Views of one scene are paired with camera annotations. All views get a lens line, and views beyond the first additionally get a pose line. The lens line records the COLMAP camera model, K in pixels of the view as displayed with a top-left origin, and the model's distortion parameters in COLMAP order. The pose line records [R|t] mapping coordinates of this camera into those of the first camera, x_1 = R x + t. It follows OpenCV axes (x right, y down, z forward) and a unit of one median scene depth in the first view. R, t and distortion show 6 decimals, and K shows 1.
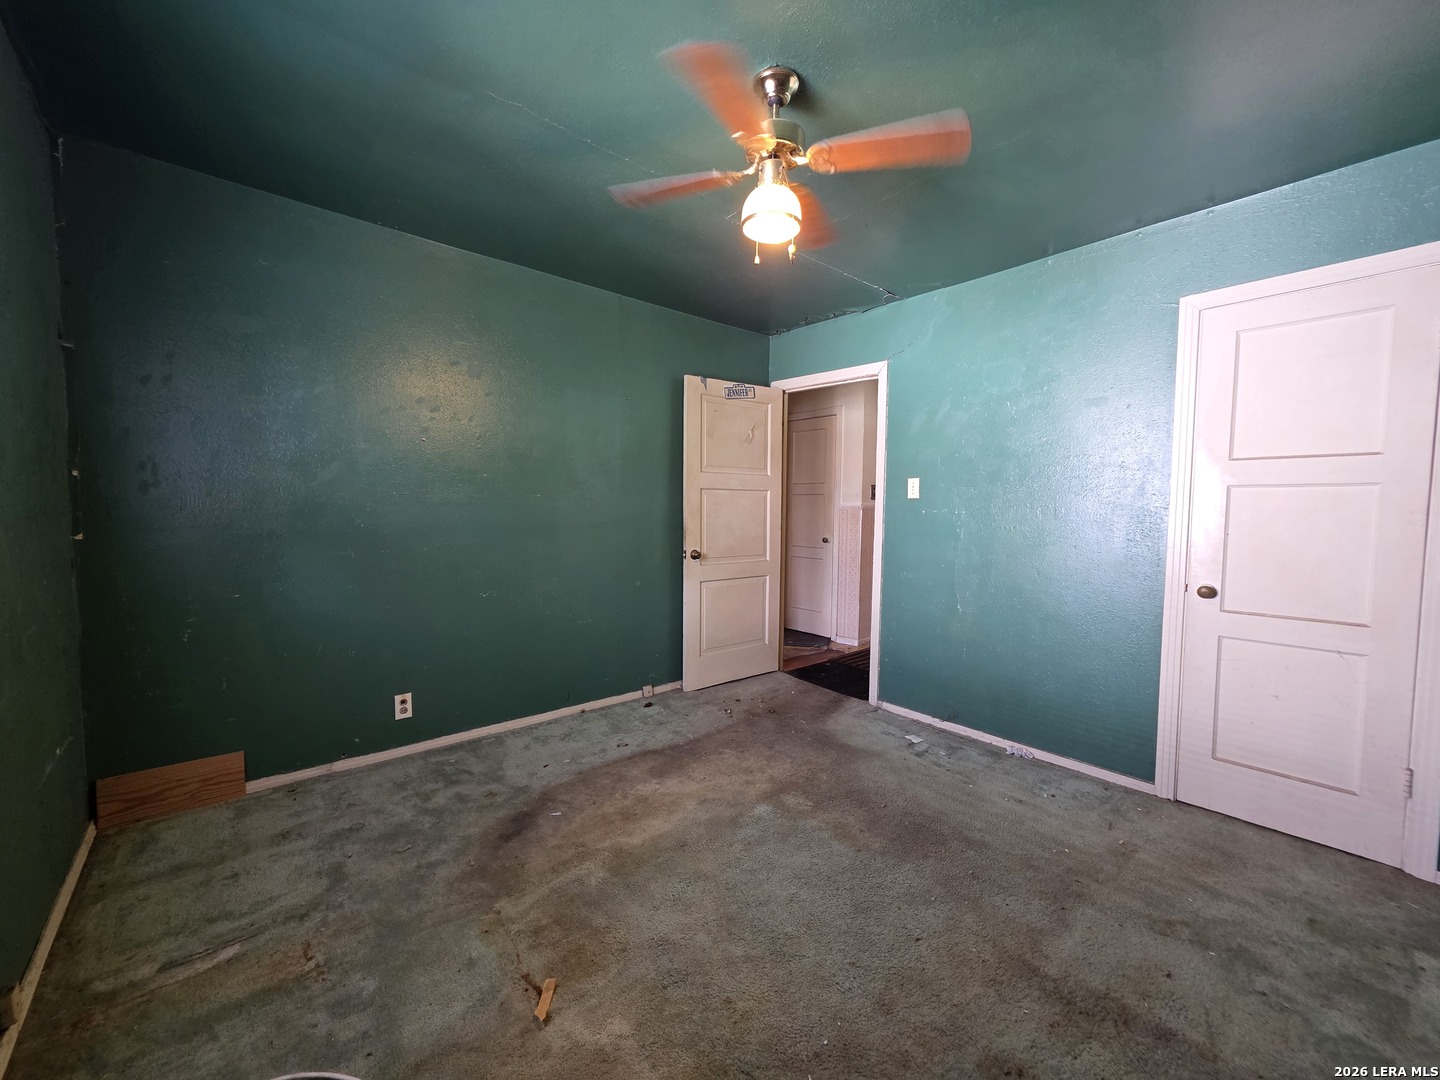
lens RADIAL K [[571.5, 0, 717.4], [0, 571.5, 538.9], [0, 0, 1]] dist [0.002336, 0.000091]
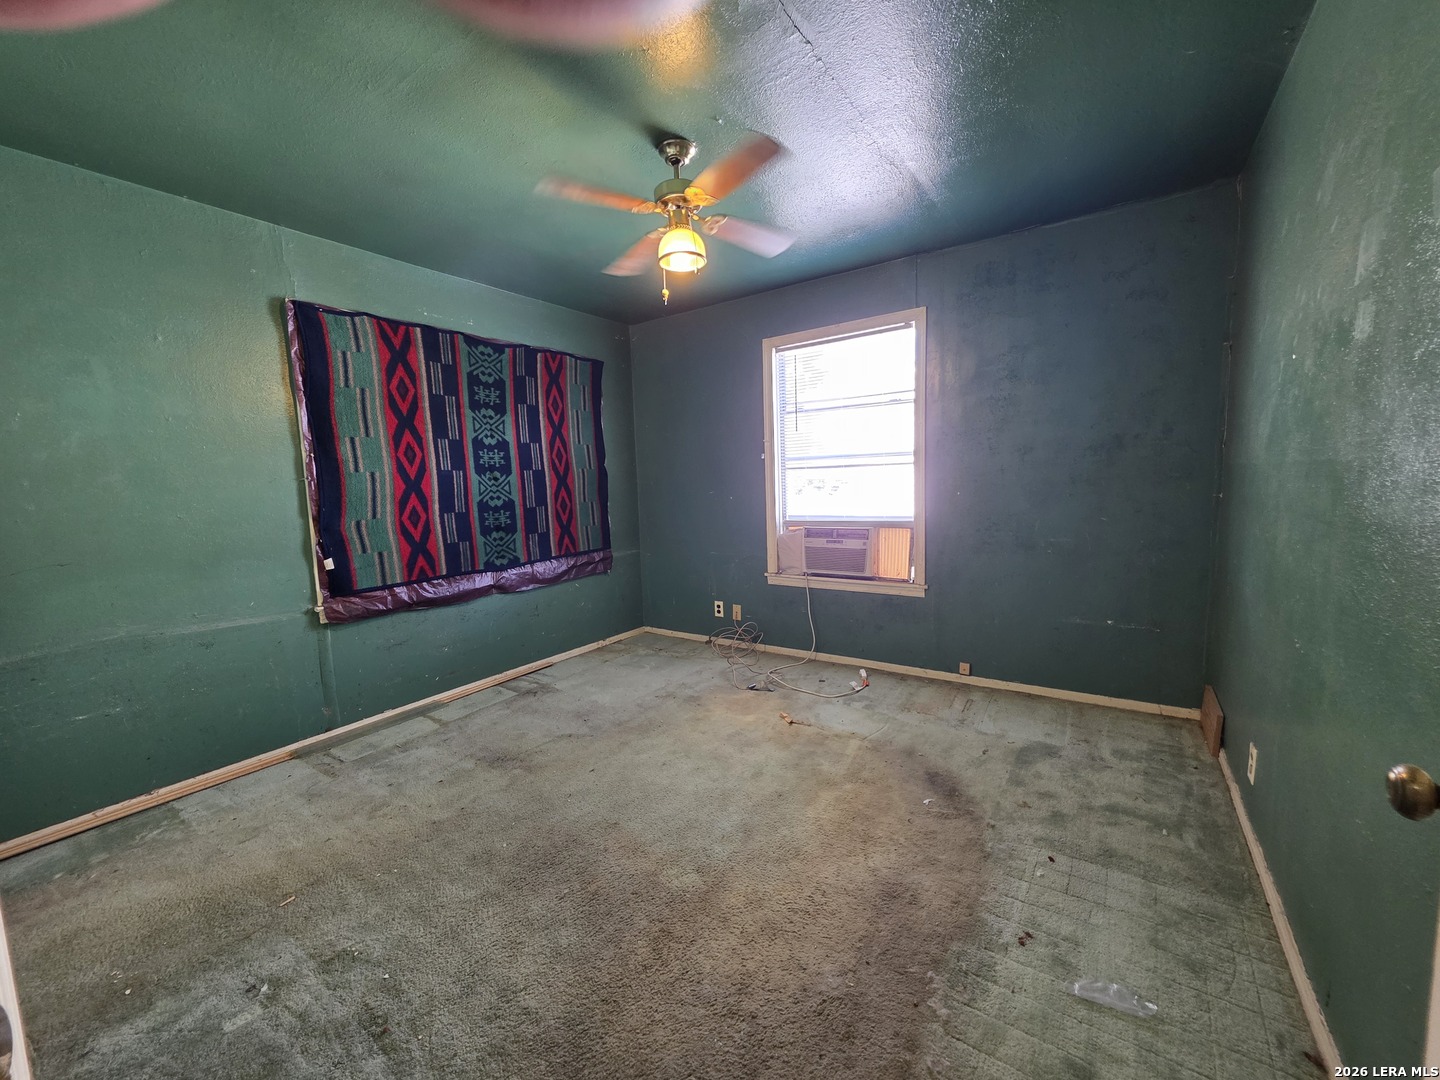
lens RADIAL K [[571.5, 0, 718.8], [0, 571.5, 543.0], [0, 0, 1]] dist [0.002336, 0.000091]
pose [[-0.963840, 0.050874, -0.261579, 0.282746], [0.008039, 0.986711, 0.162285, -0.102849], [0.266359, 0.154314, -0.951441, 1.756358]]
